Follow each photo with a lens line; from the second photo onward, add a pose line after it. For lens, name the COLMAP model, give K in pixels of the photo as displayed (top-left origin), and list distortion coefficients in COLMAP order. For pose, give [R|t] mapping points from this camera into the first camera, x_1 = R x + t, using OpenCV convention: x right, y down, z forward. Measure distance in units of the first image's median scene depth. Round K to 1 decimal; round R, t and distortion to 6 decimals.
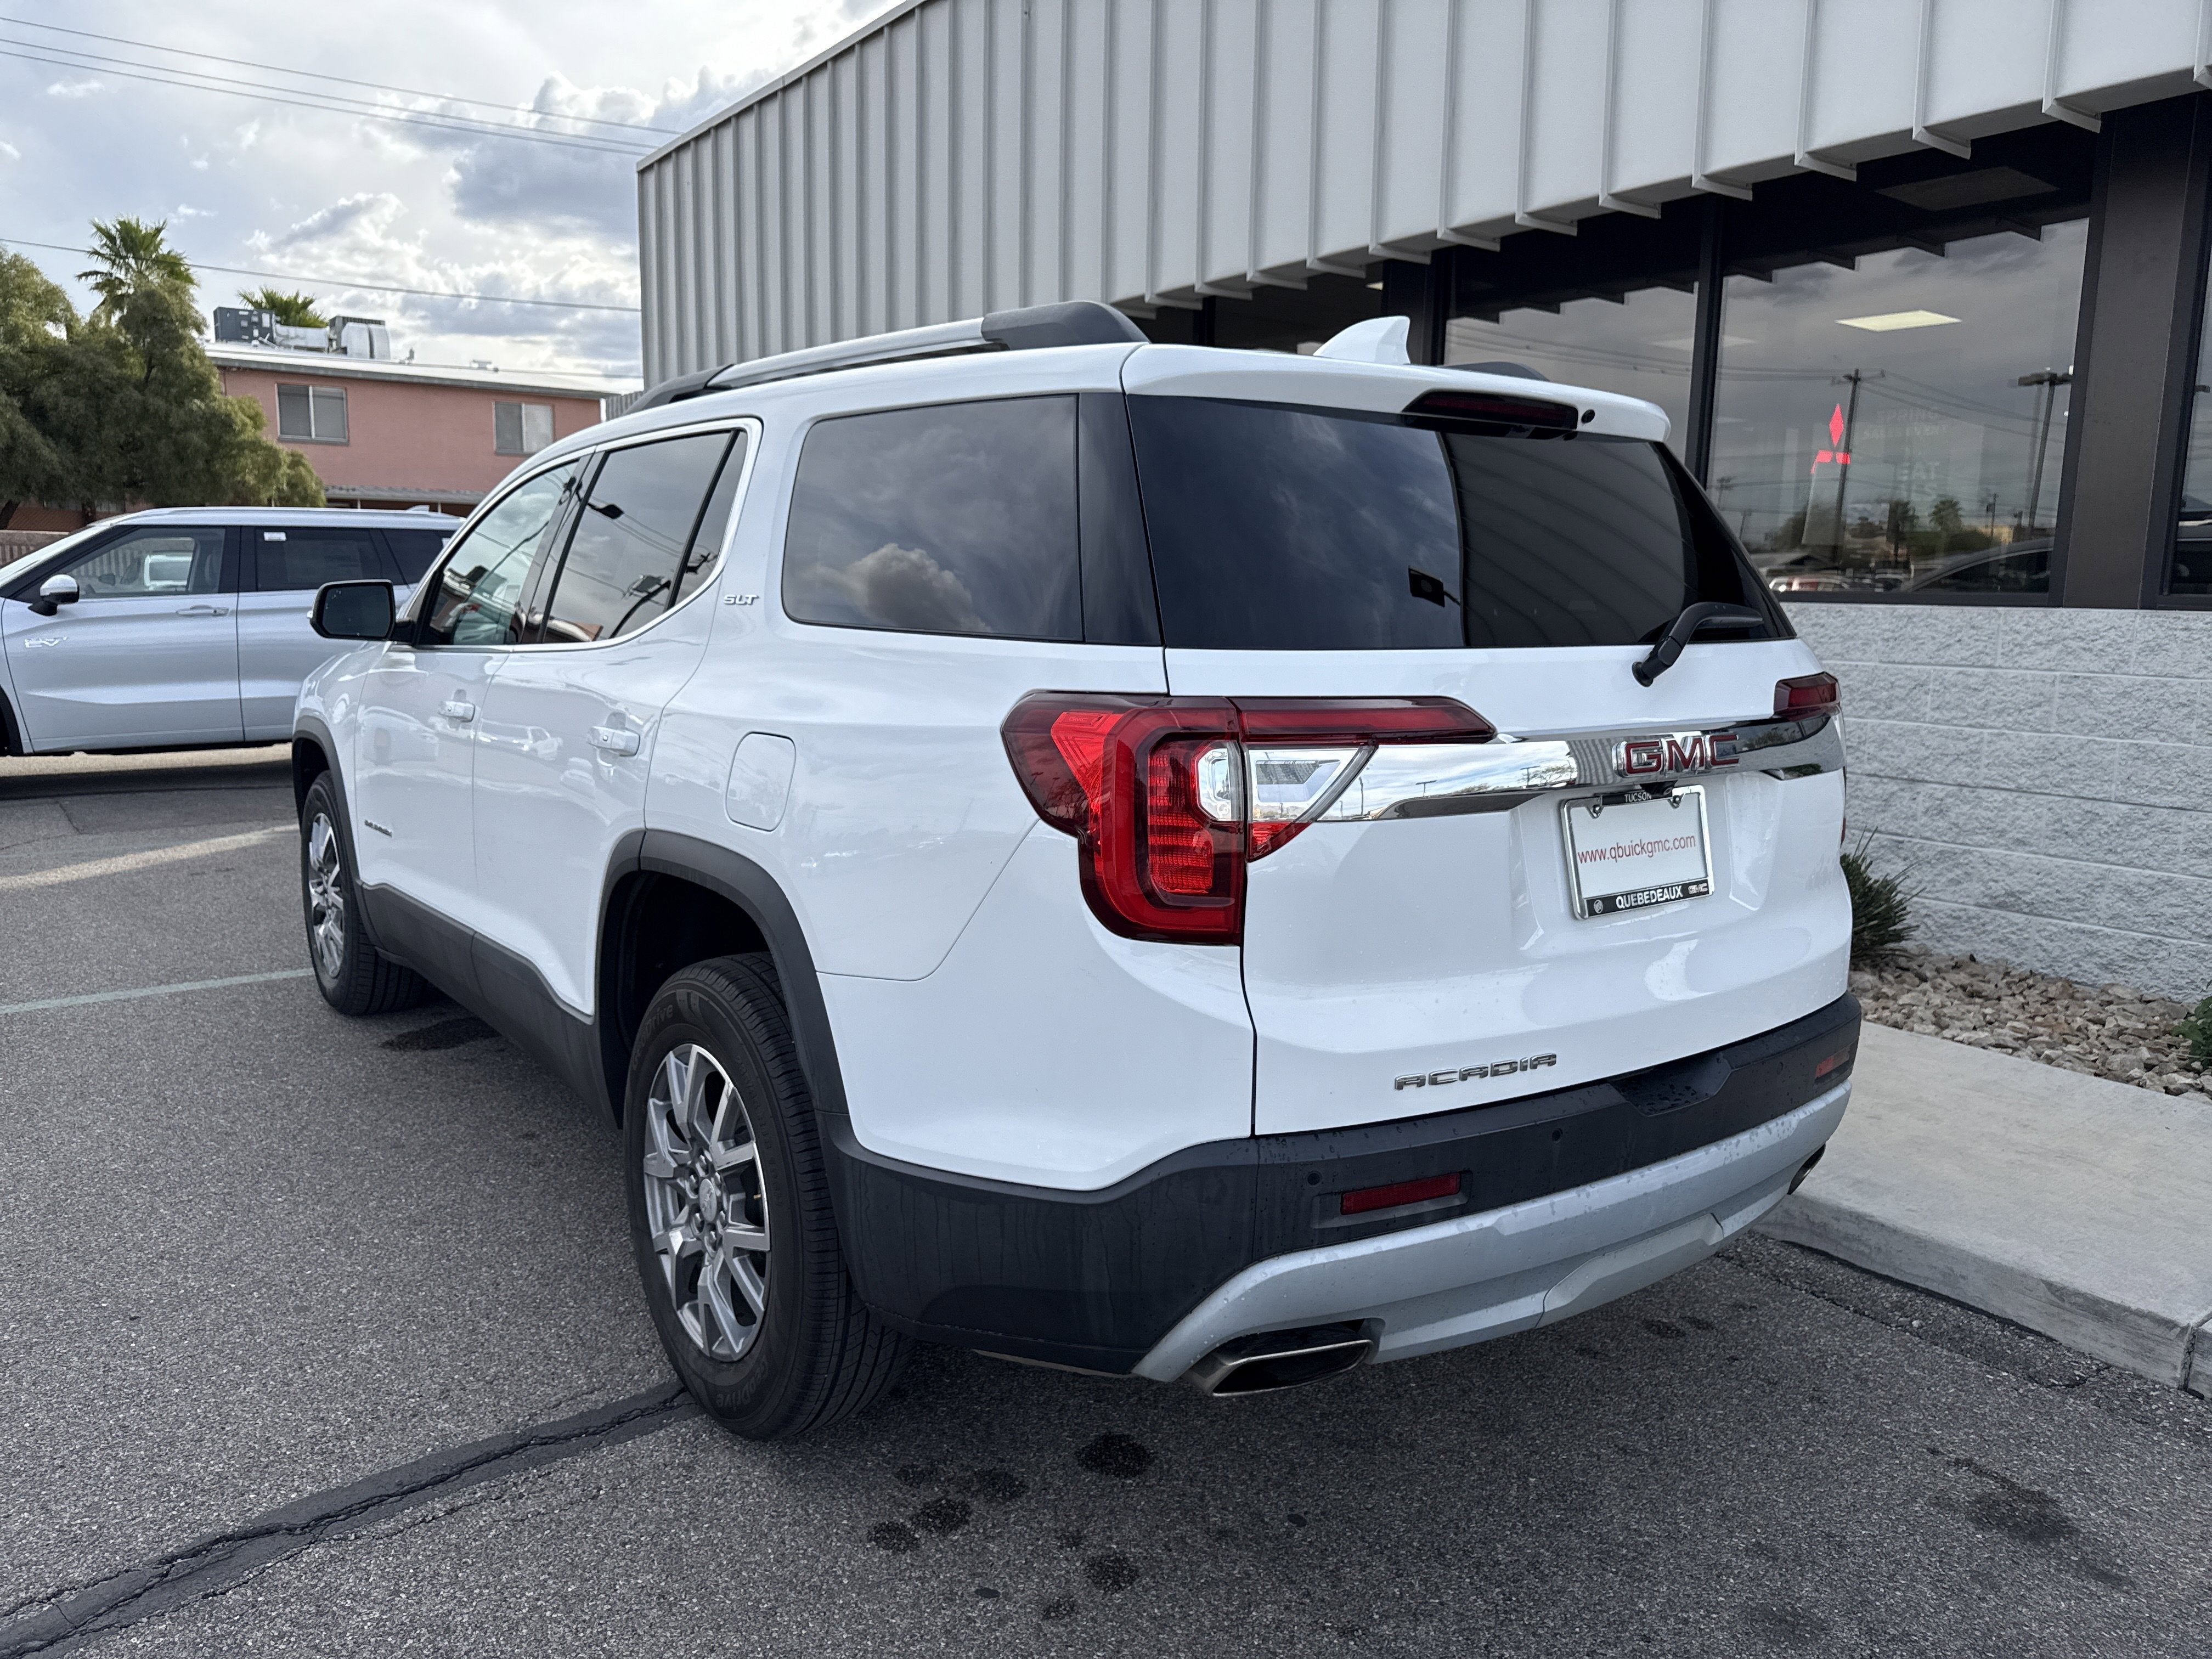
lens RADIAL K [[1578.4, 0, 1094.7], [0, 1578.4, 833.9], [0, 0, 1]] dist [0.004090, -0.009379]
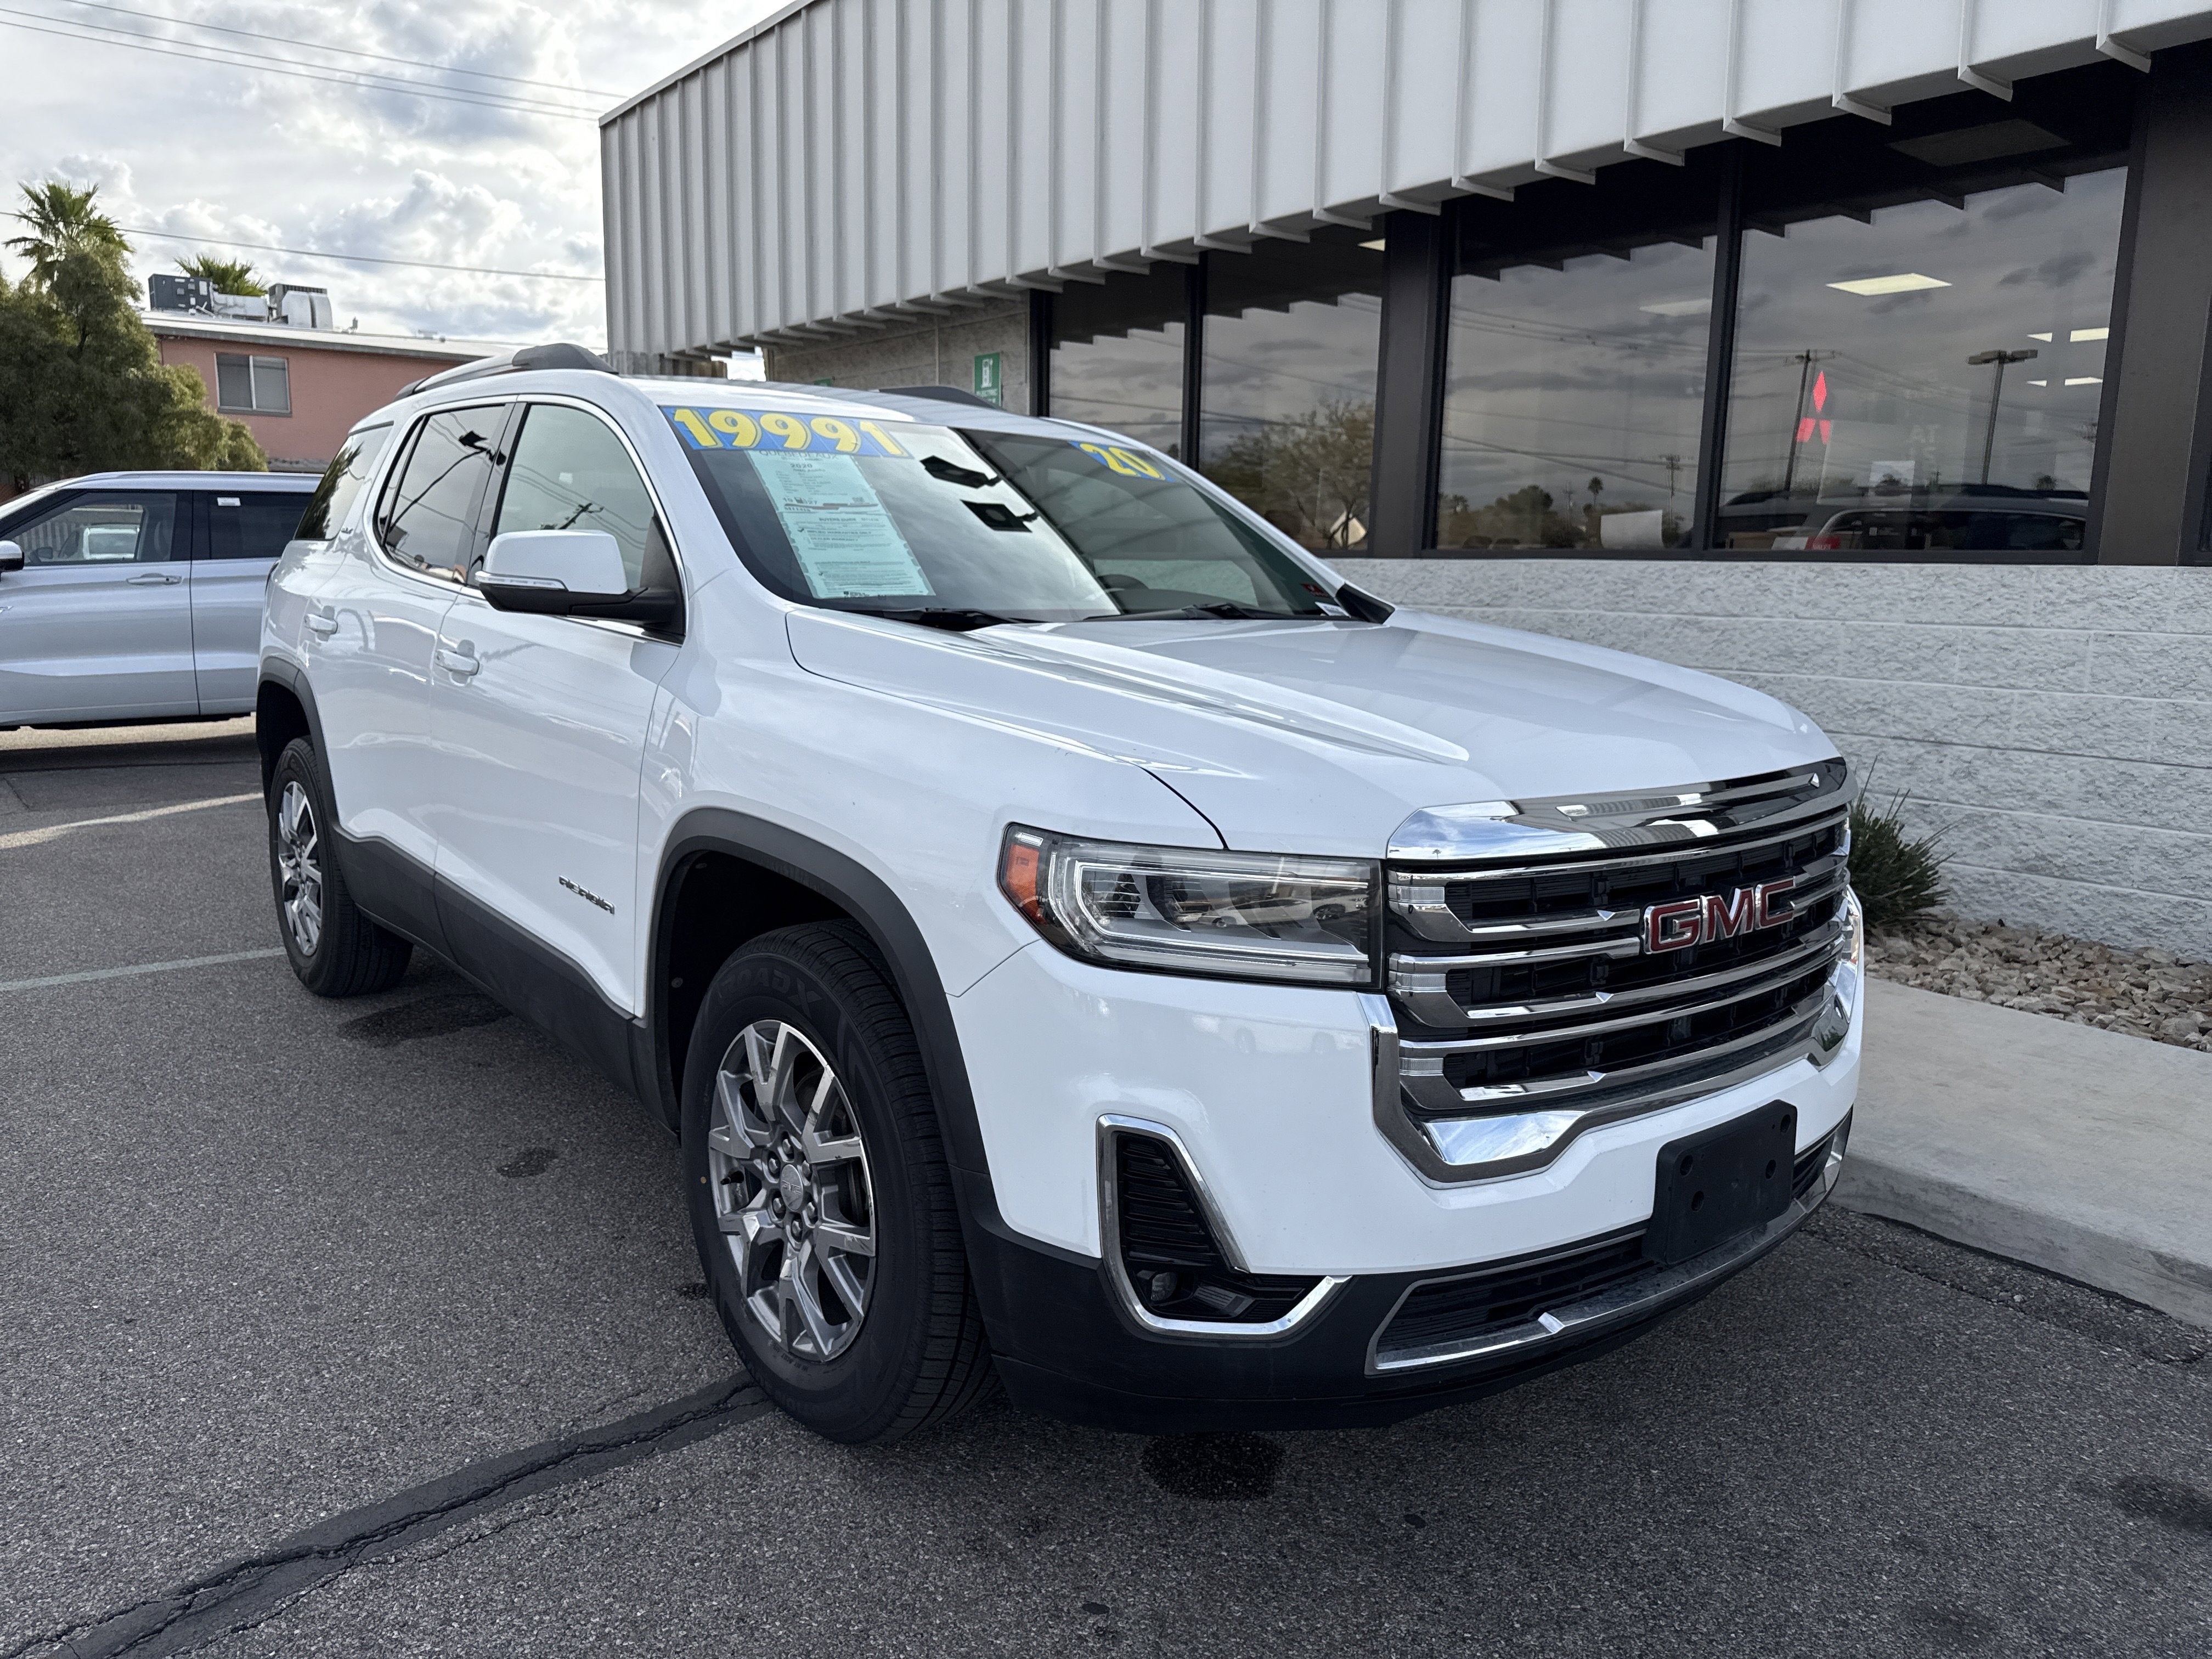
lens RADIAL K [[1578.4, 0, 1094.7], [0, 1578.4, 833.9], [0, 0, 1]] dist [0.004090, -0.009379]
pose [[0.999539, -0.005925, 0.029761, -0.079357], [0.005514, 0.999889, 0.013847, 0.013616], [-0.029840, -0.013676, 0.999461, 0.072332]]
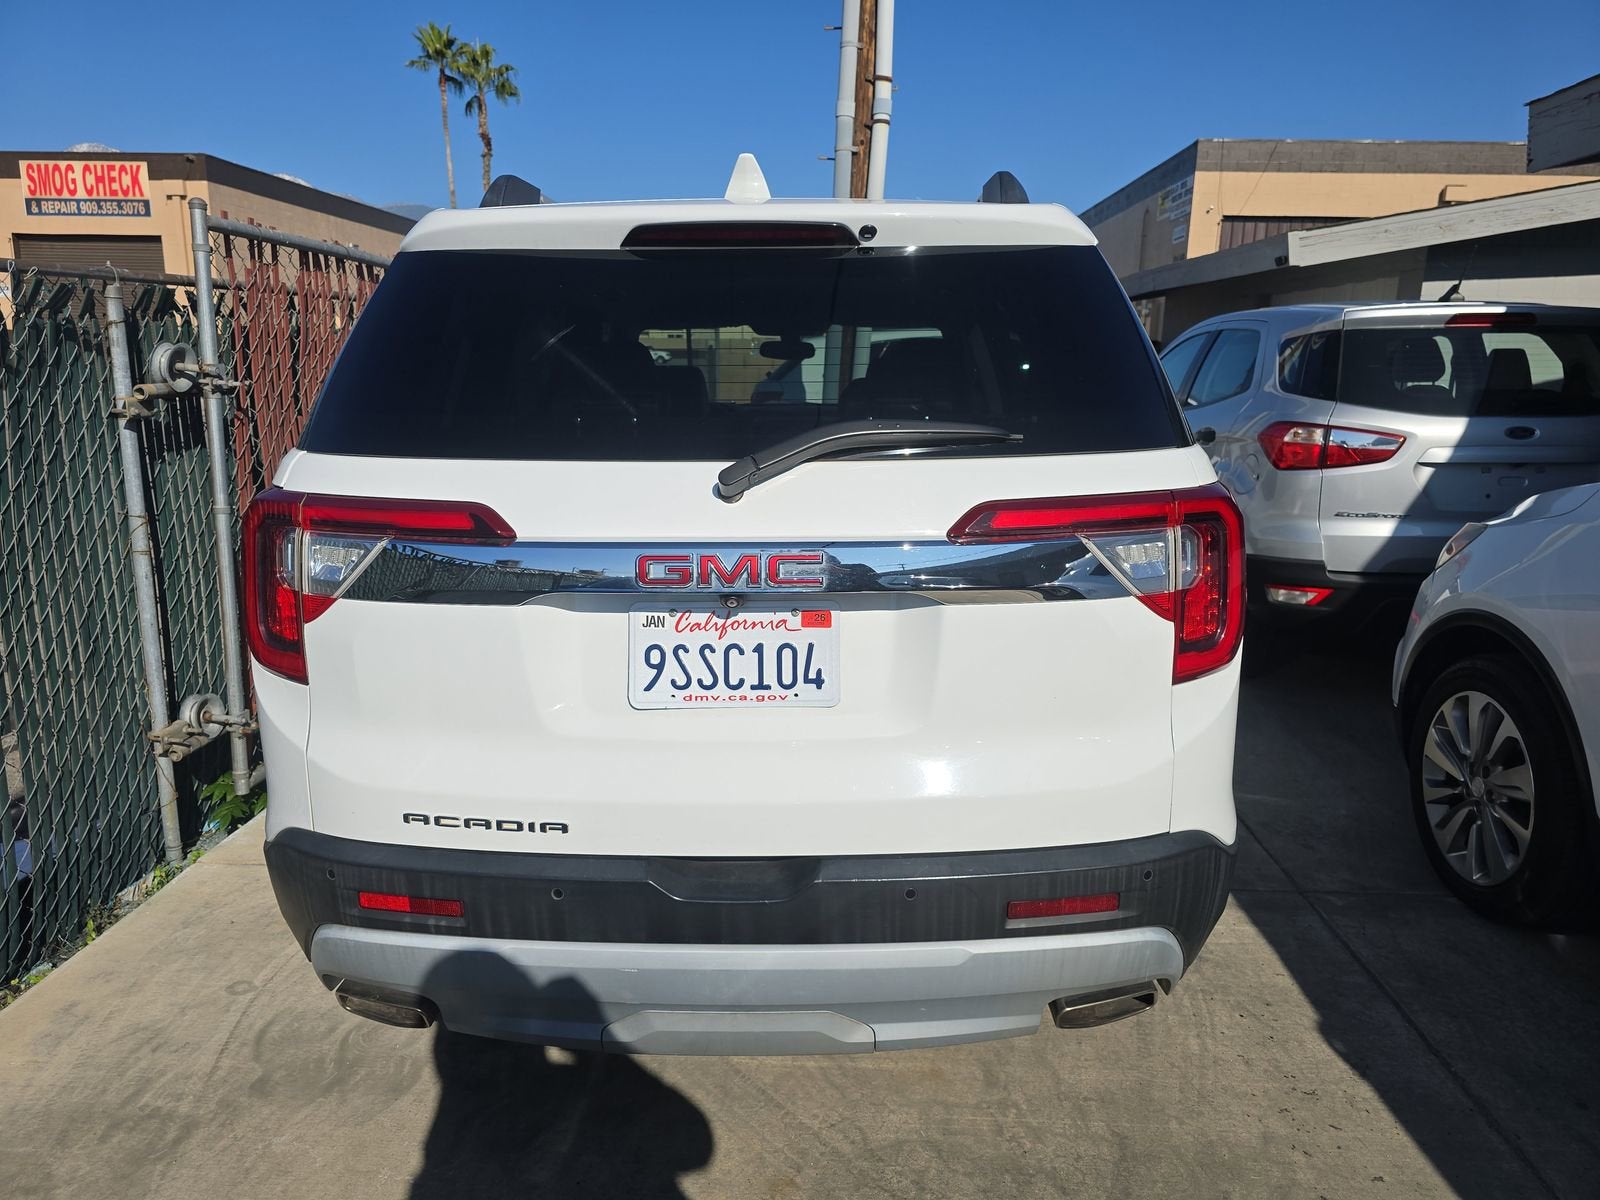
lens RADIAL K [[1106.1, 0, 797.7], [0, 1106.1, 603.2], [0, 0, 1]] dist [0.000091, -0.003879]
pose [[0.797582, 0.111244, -0.592864, 0.687337], [-0.079661, 0.993664, 0.079282, -0.072709], [0.597927, -0.016006, 0.801391, 0.367841]]
